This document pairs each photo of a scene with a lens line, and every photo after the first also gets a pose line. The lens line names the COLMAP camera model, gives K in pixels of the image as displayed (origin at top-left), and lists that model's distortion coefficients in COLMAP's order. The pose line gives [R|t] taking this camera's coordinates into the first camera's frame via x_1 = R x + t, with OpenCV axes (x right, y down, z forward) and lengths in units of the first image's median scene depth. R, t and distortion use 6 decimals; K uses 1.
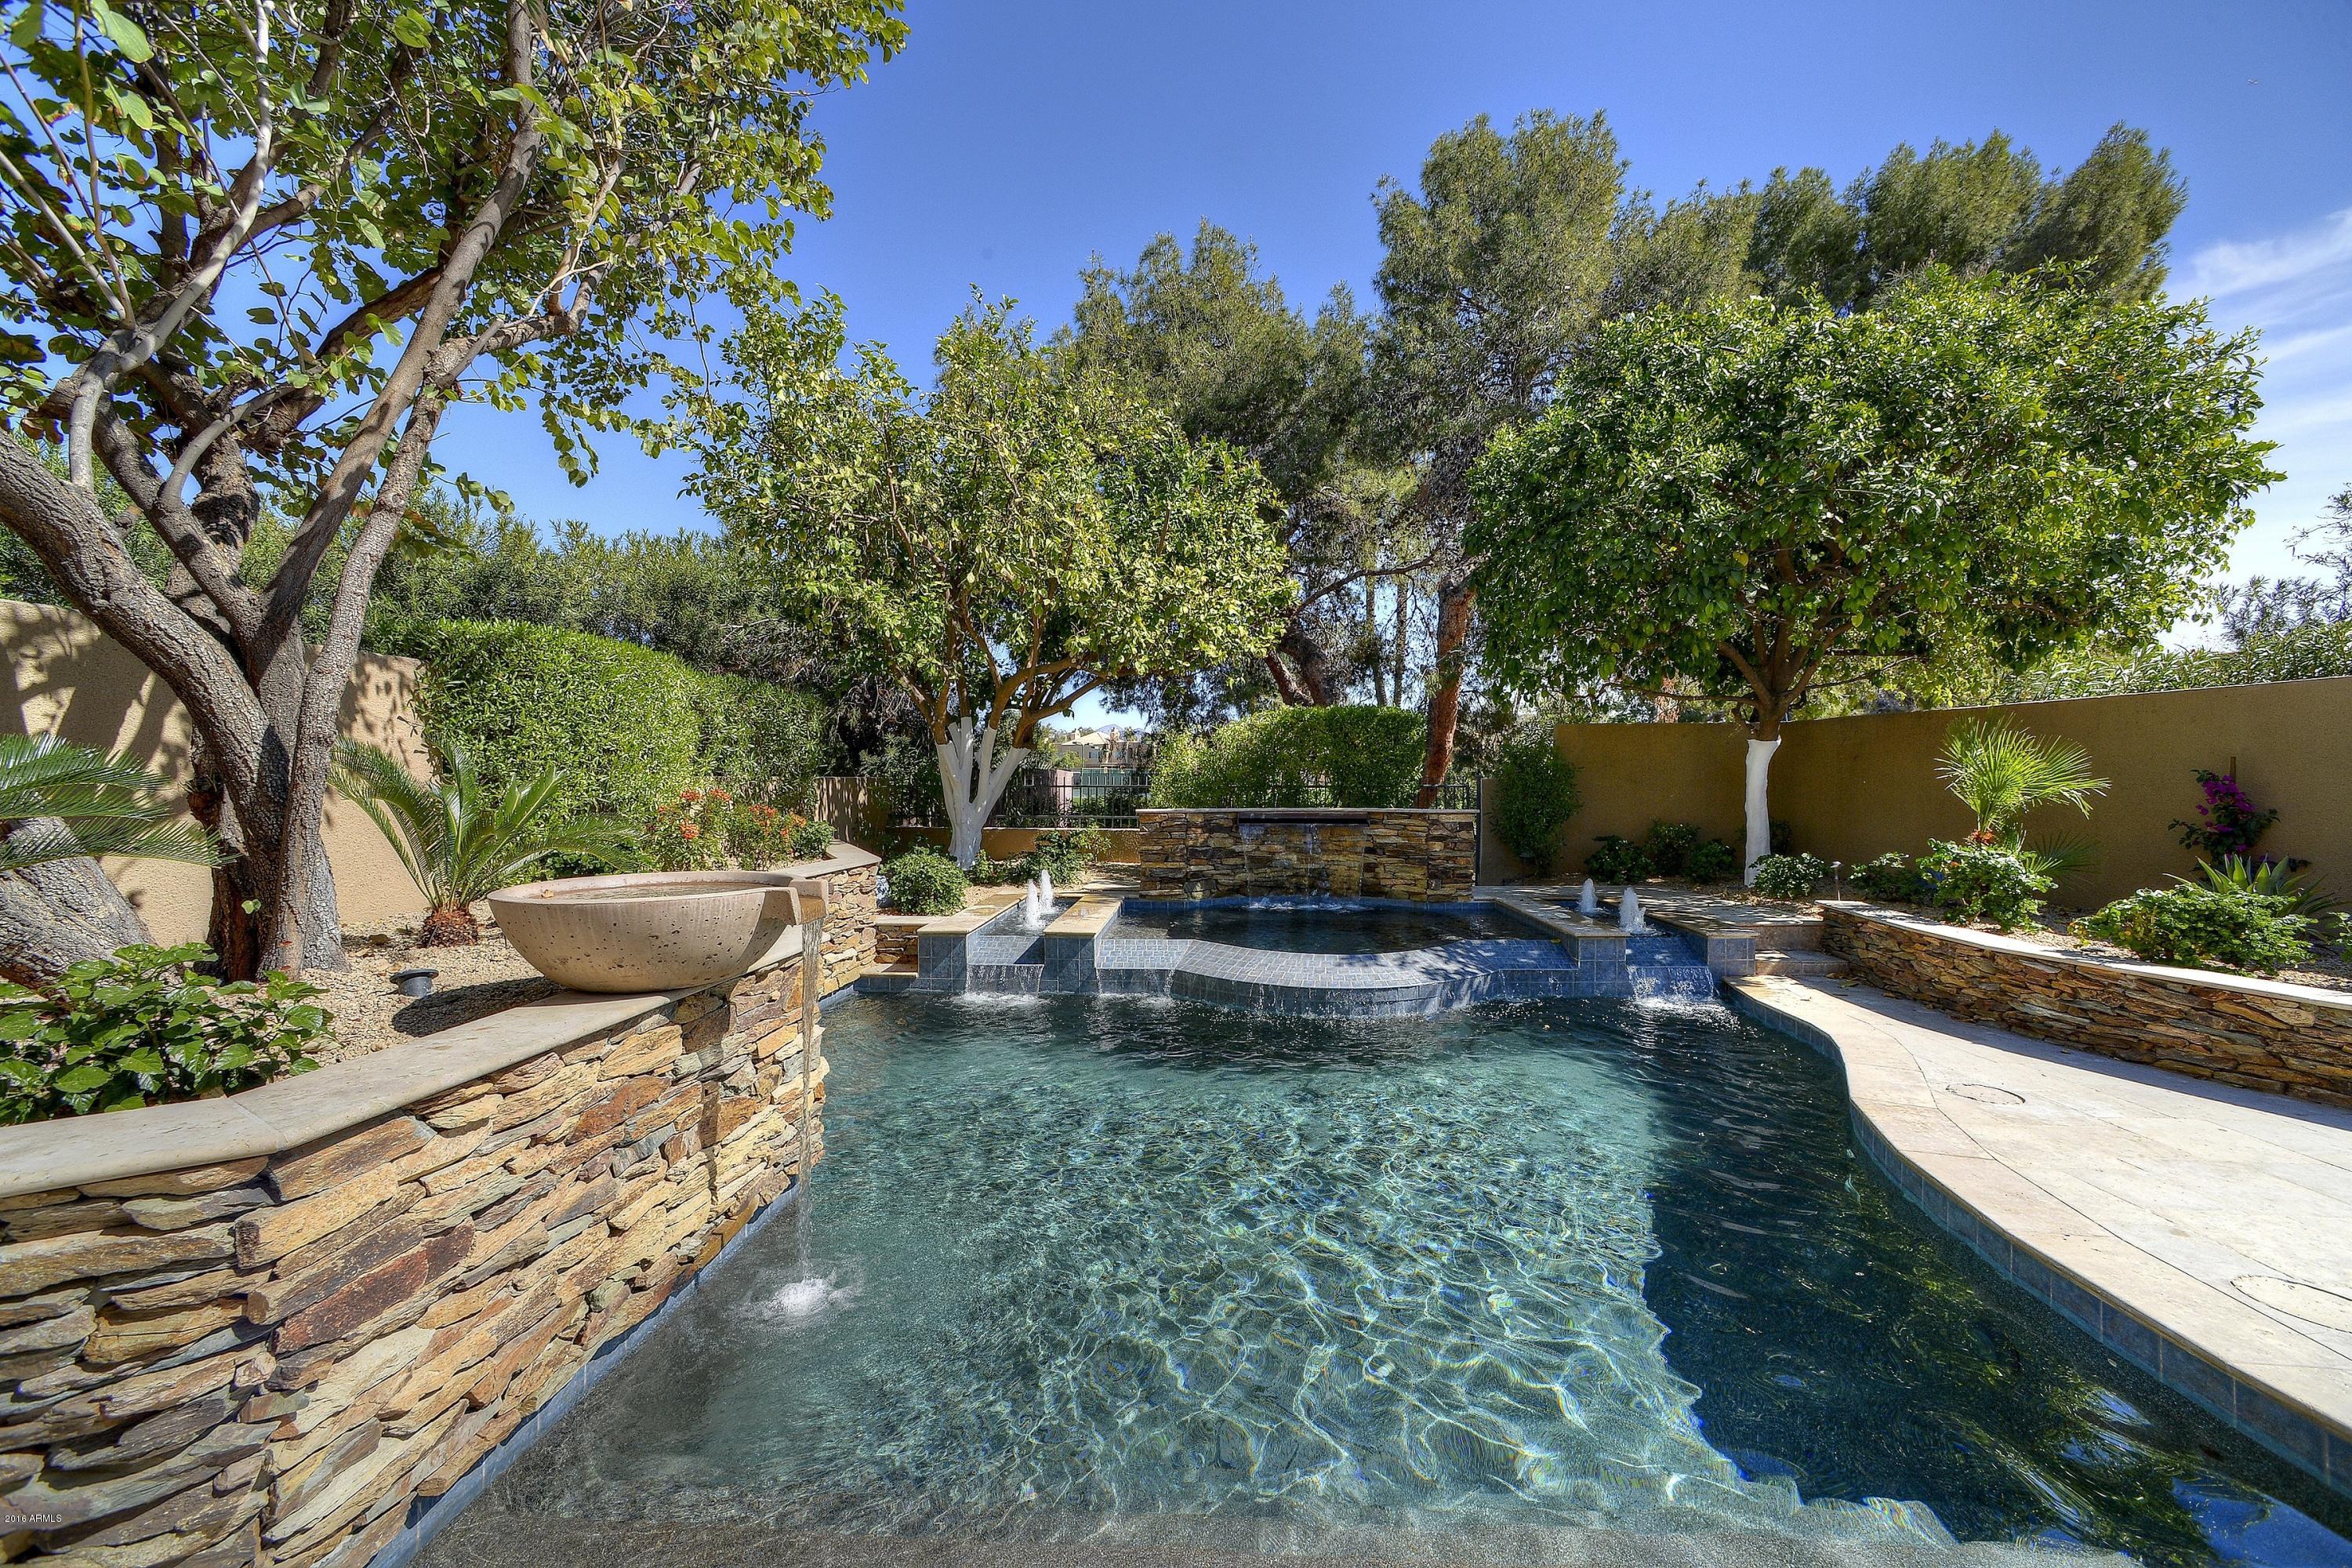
lens RADIAL K [[926.5, 0, 1171.9], [0, 926.5, 784.8], [0, 0, 1]] dist [-0.058810, 0.026176]
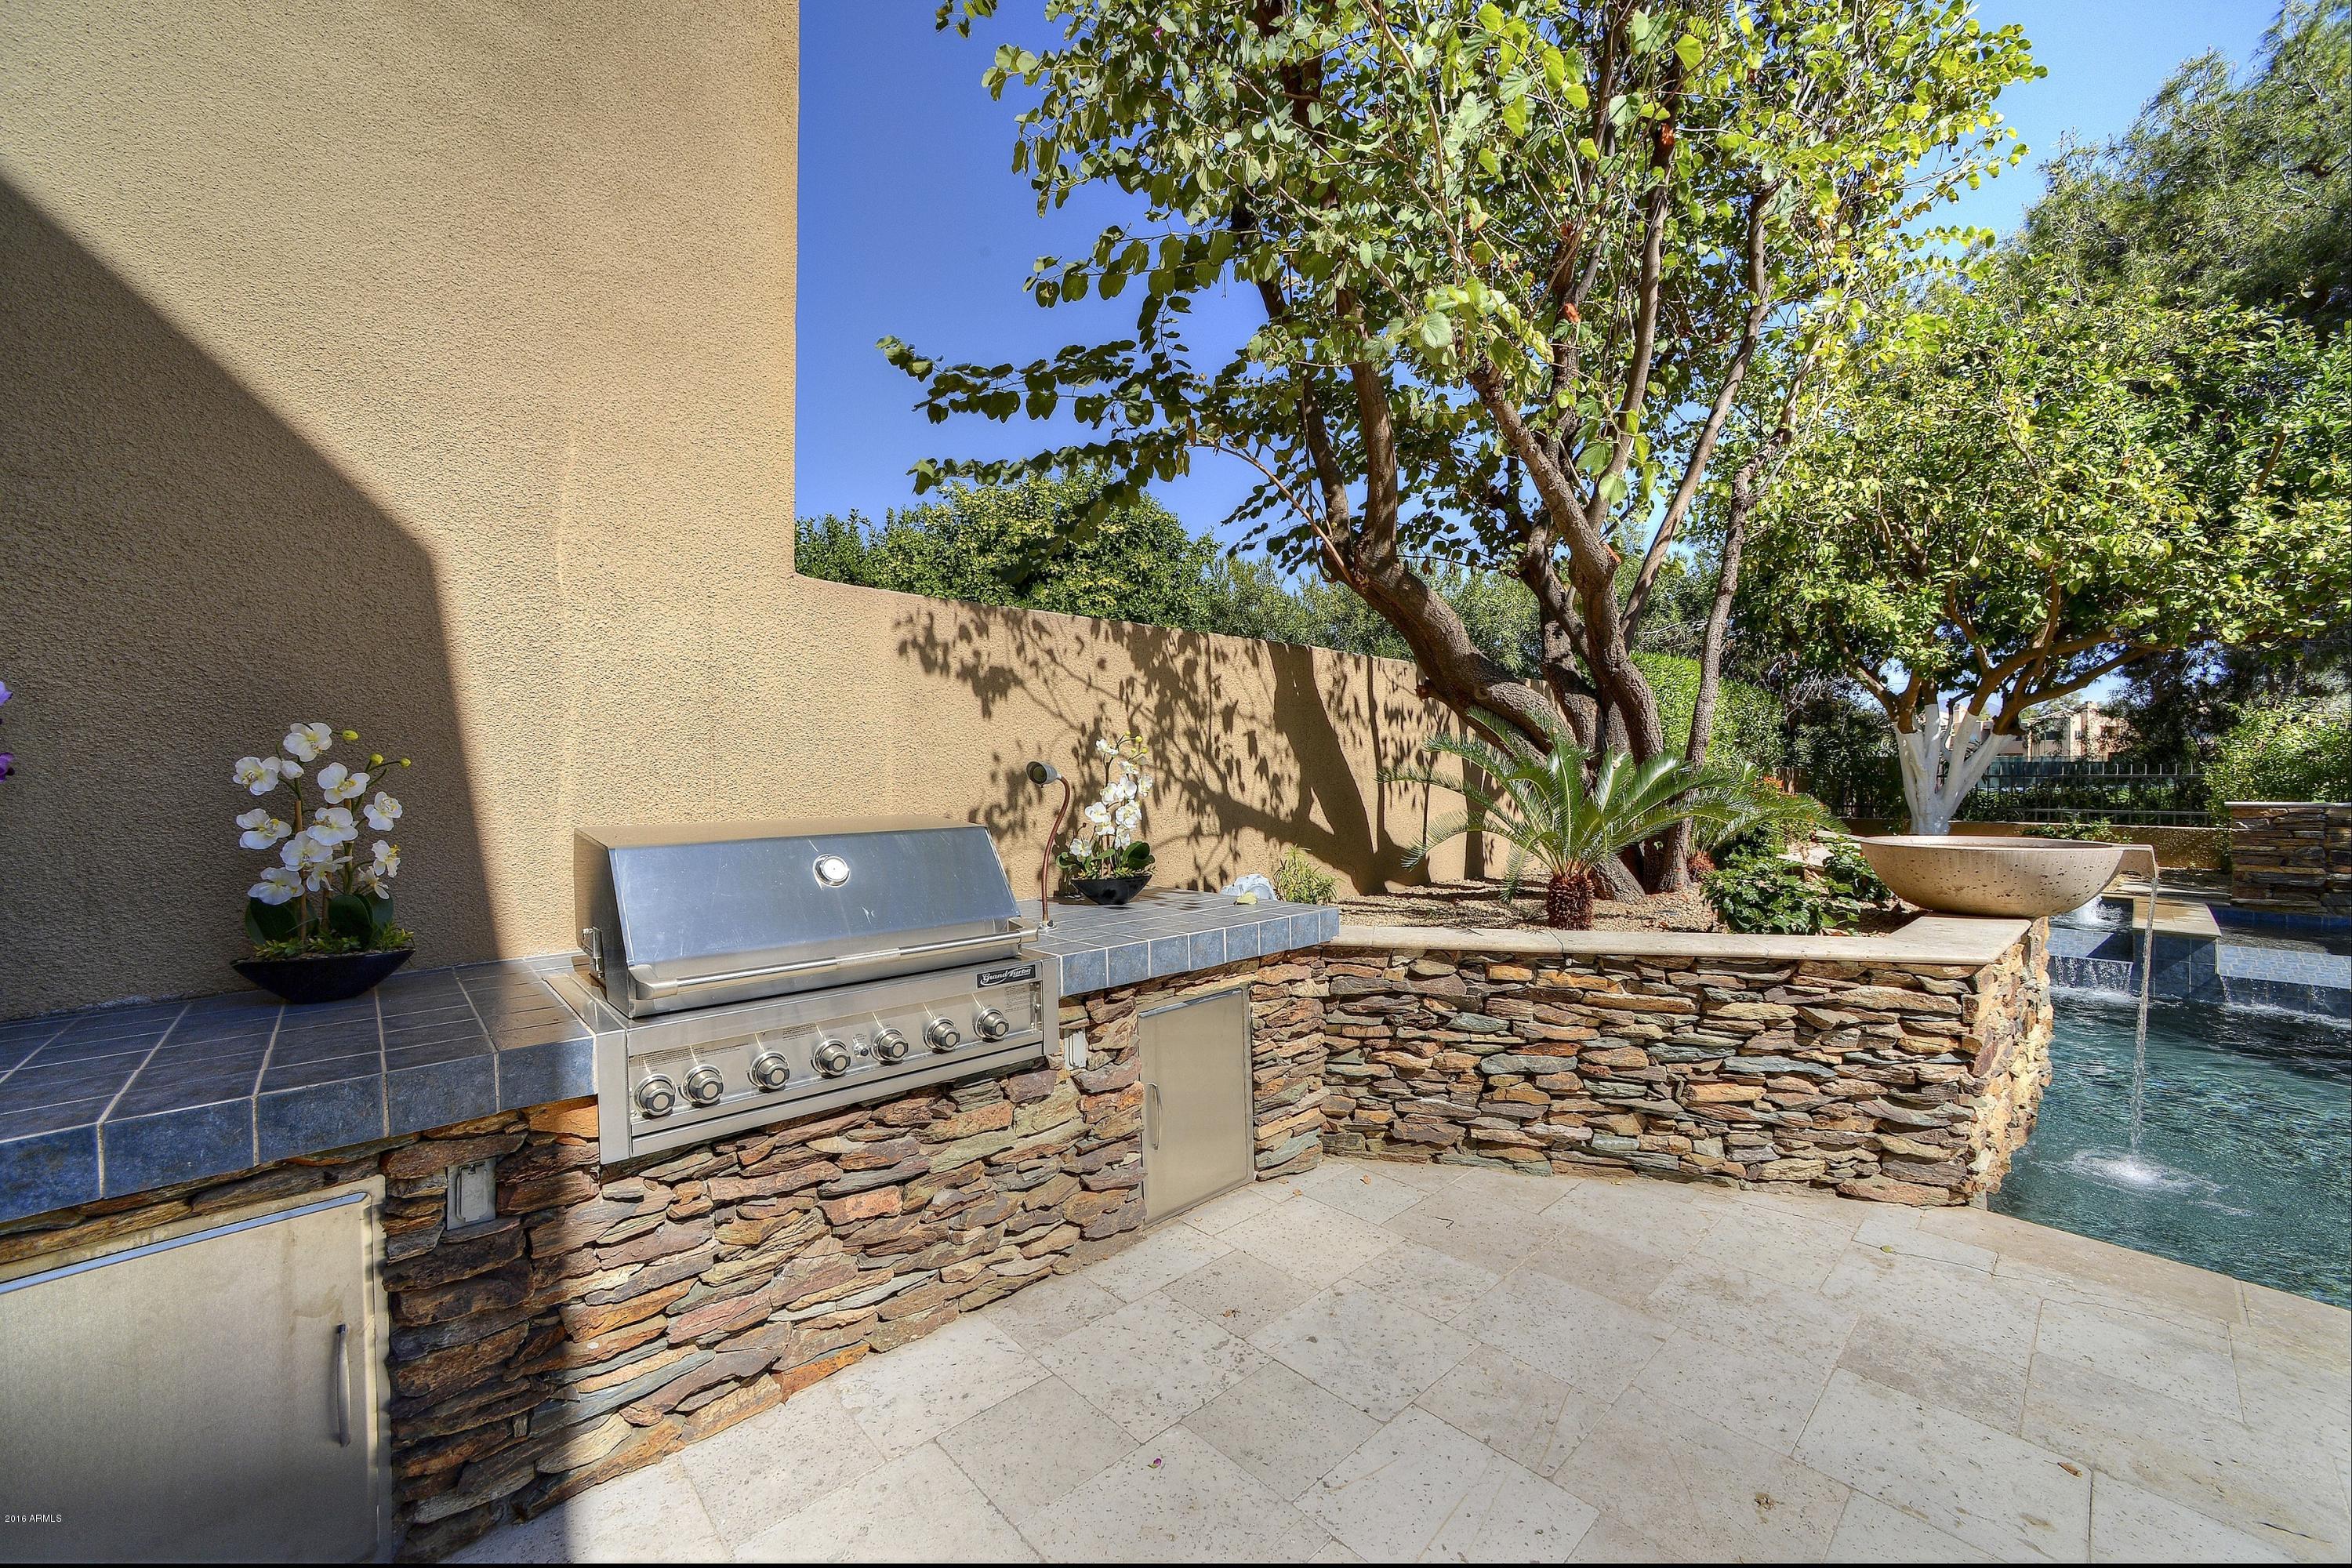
lens RADIAL K [[926.5, 0, 1171.9], [0, 926.5, 784.8], [0, 0, 1]] dist [-0.058810, 0.026176]
pose [[0.717578, 0.001318, -0.696477, -0.161022], [0.003091, 0.999982, 0.005077, 0.003792], [0.696472, -0.005796, 0.717561, -0.268055]]
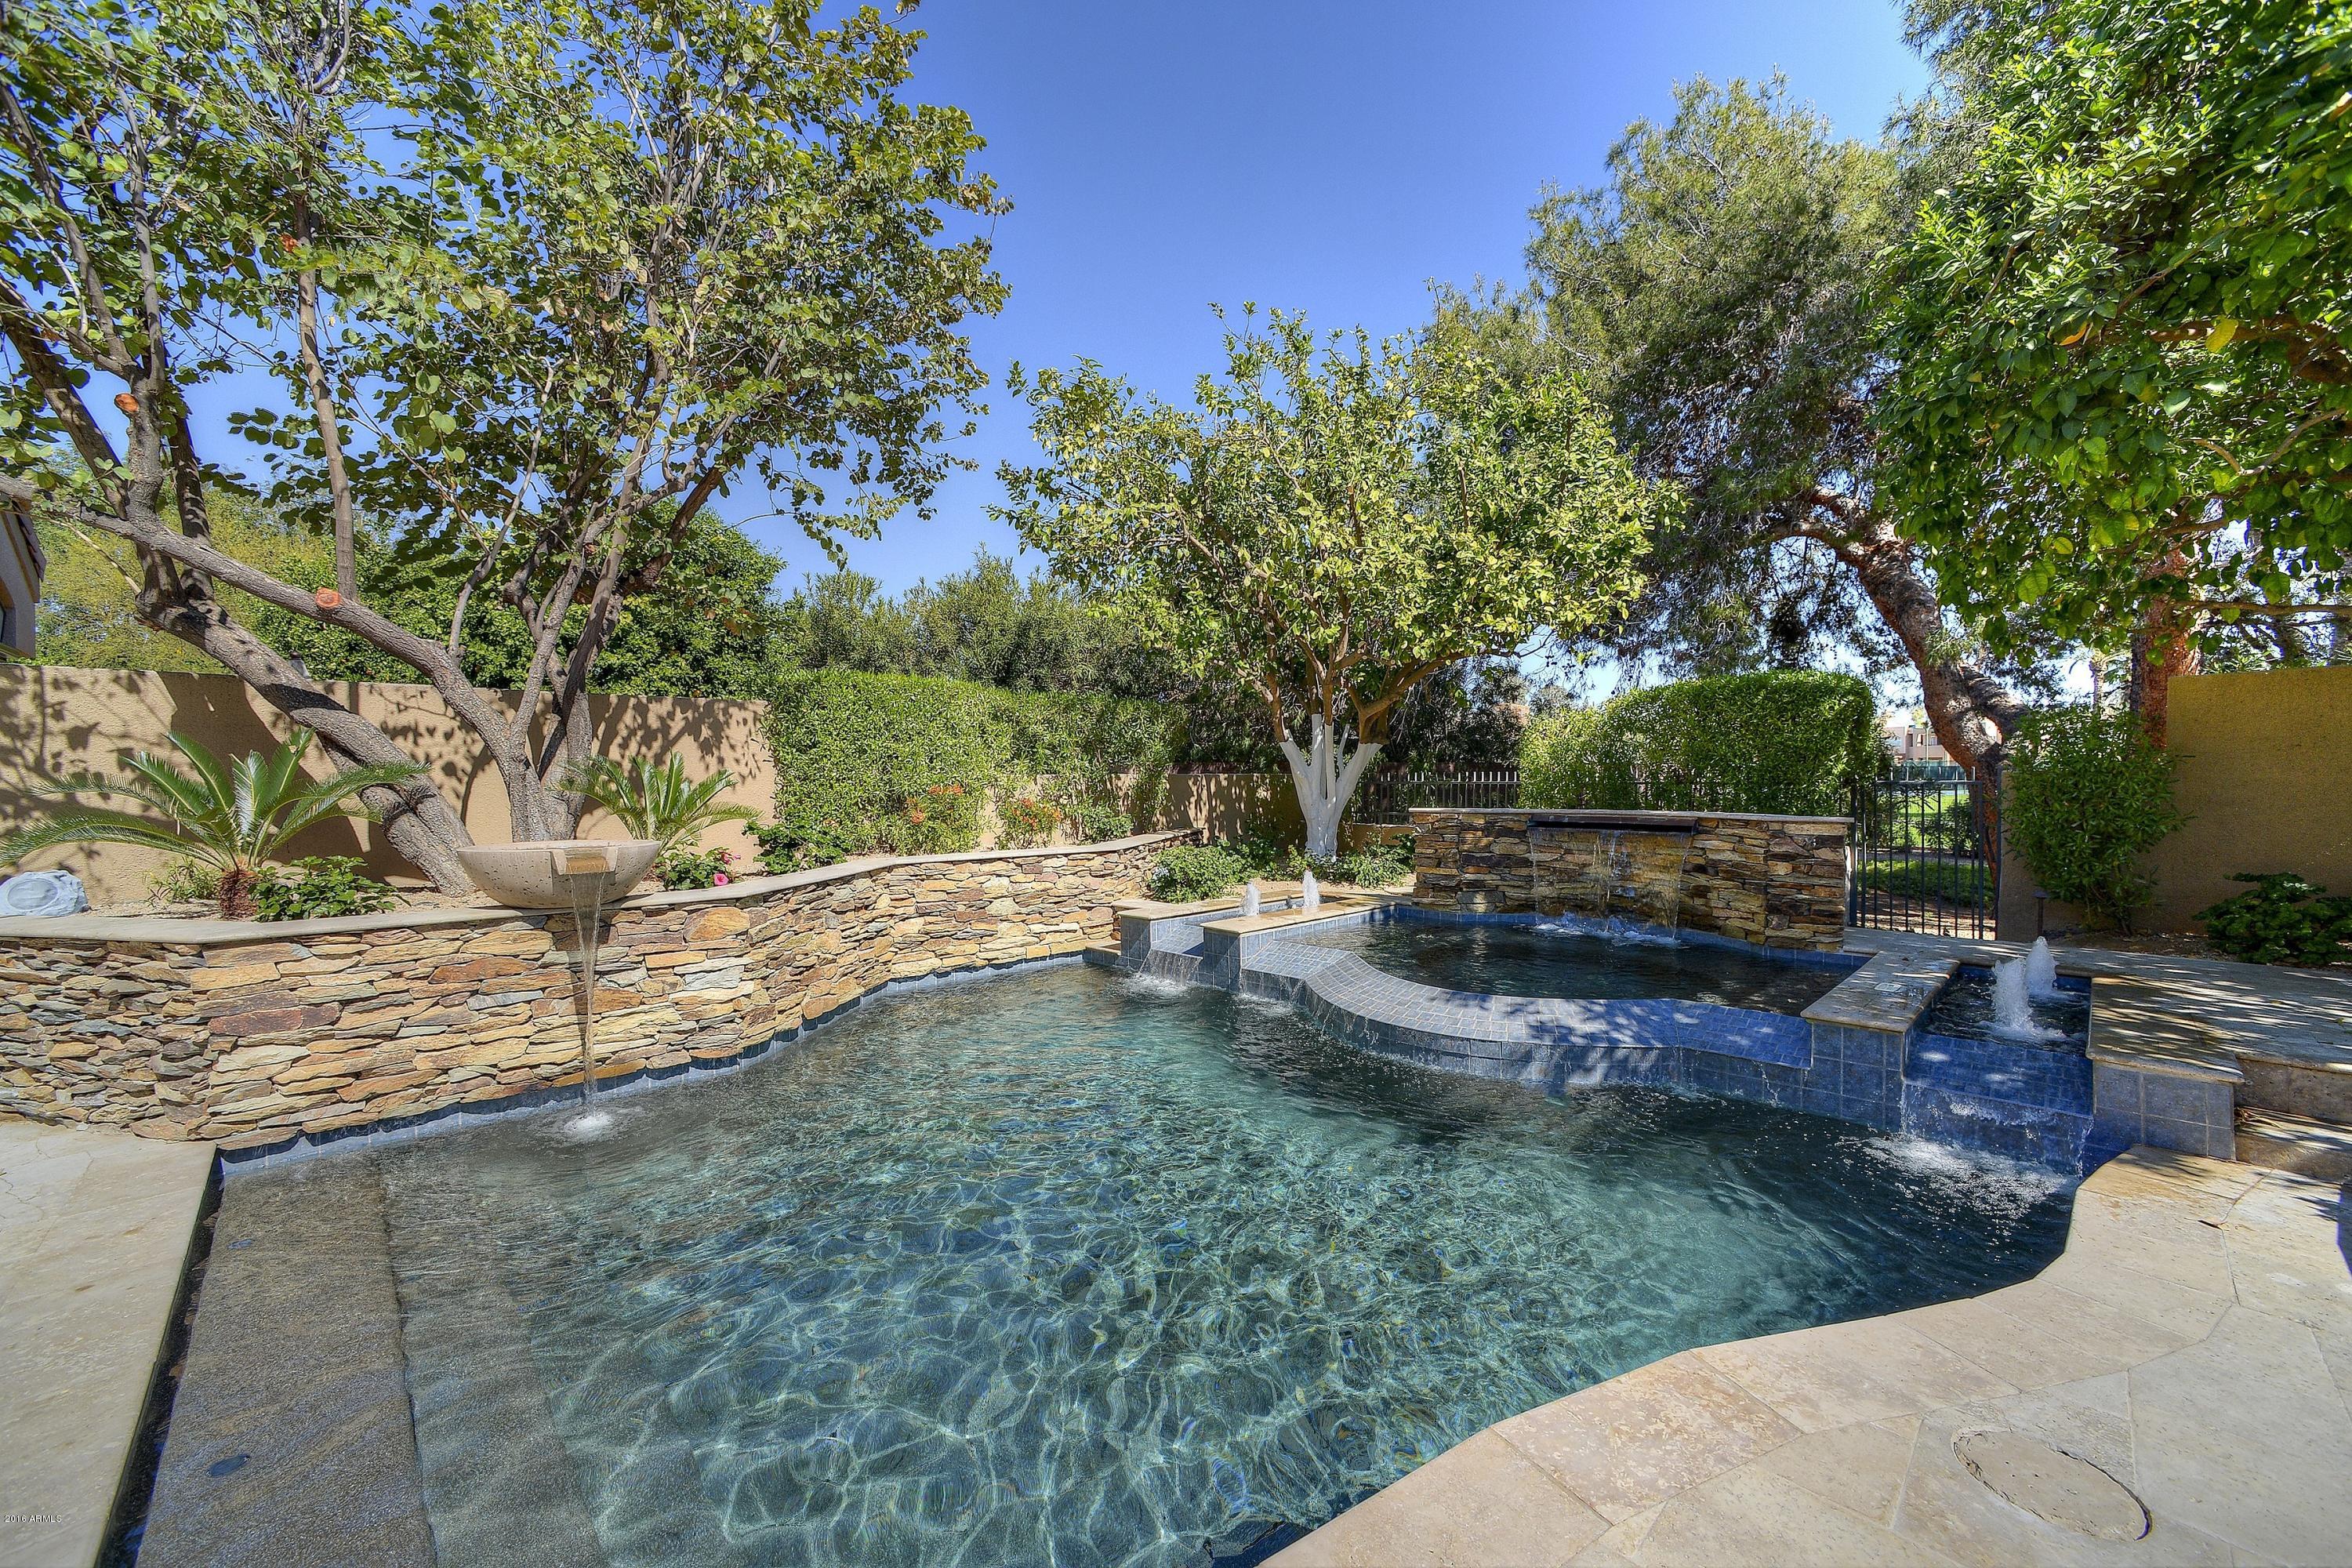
lens RADIAL K [[926.5, 0, 1171.9], [0, 926.5, 784.8], [0, 0, 1]] dist [-0.058810, 0.026176]
pose [[0.731442, 0.001782, -0.681902, 0.419557], [0.001651, 0.999989, 0.004384, -0.000906], [0.681902, -0.004332, 0.731431, 0.175131]]
